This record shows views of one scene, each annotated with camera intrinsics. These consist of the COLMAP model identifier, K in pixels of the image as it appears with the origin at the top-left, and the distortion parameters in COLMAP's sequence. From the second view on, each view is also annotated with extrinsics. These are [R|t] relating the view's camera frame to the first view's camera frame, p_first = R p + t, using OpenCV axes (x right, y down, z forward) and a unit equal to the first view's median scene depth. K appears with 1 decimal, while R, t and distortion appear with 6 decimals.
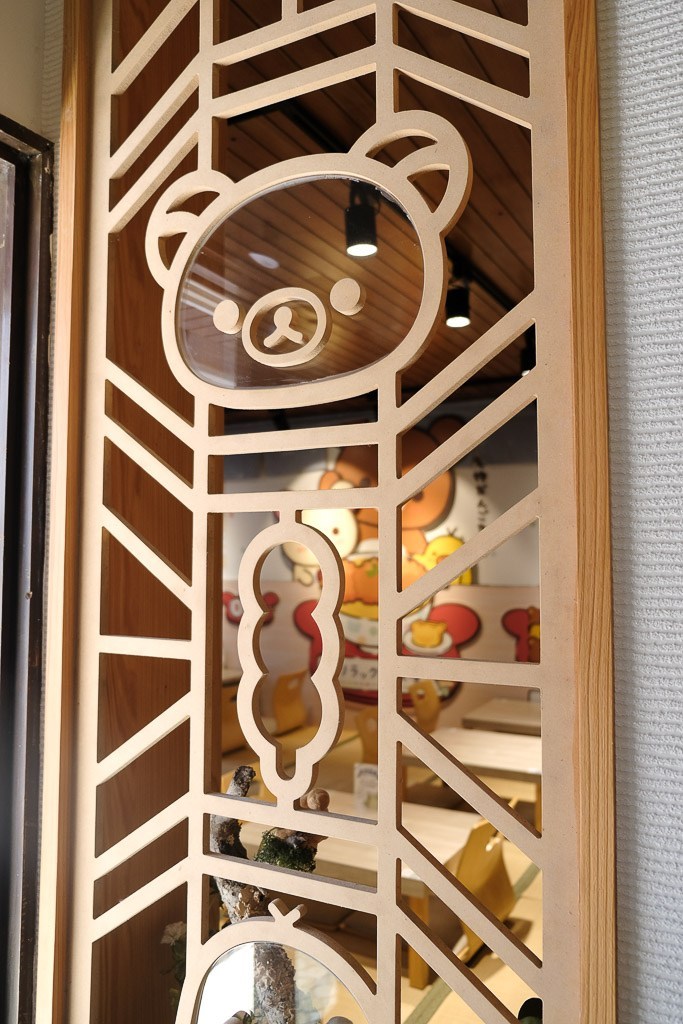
lens RADIAL K [[822.7, 0, 339.1], [0, 822.7, 518.5], [0, 0, 1]] dist [-0.011695, 0.007241]
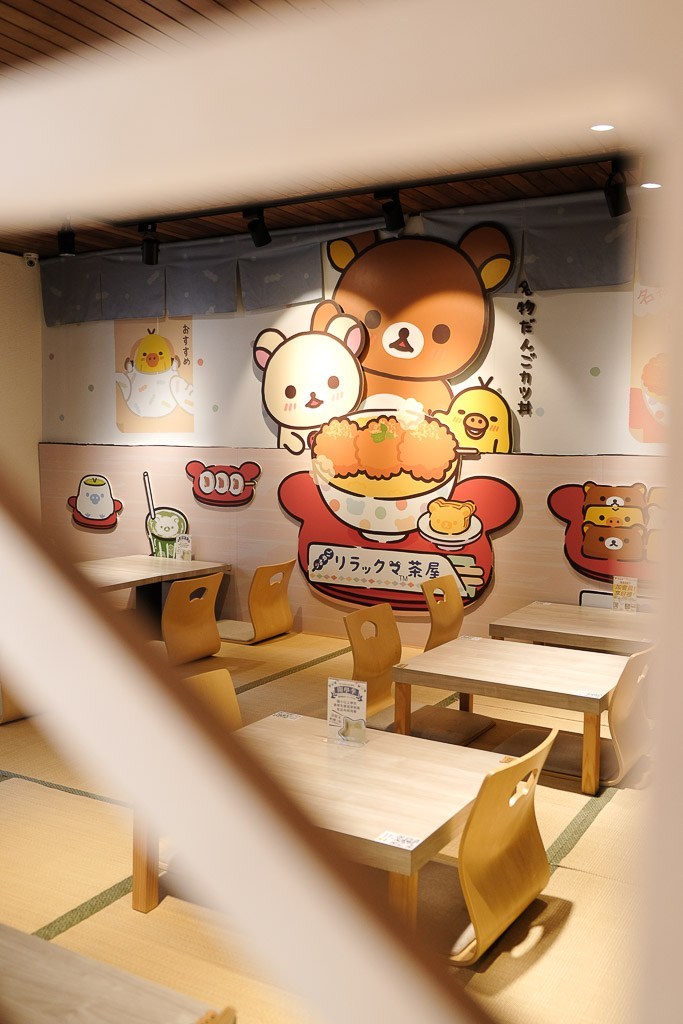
lens RADIAL K [[953.4, 0, 342.7], [0, 953.4, 504.6], [0, 0, 1]] dist [0.012703, 0.000000]
pose [[0.999612, 0.015094, -0.023396, 0.028727], [-0.012550, 0.994360, 0.105314, 0.037198], [0.024854, -0.104979, 0.994164, 0.118220]]
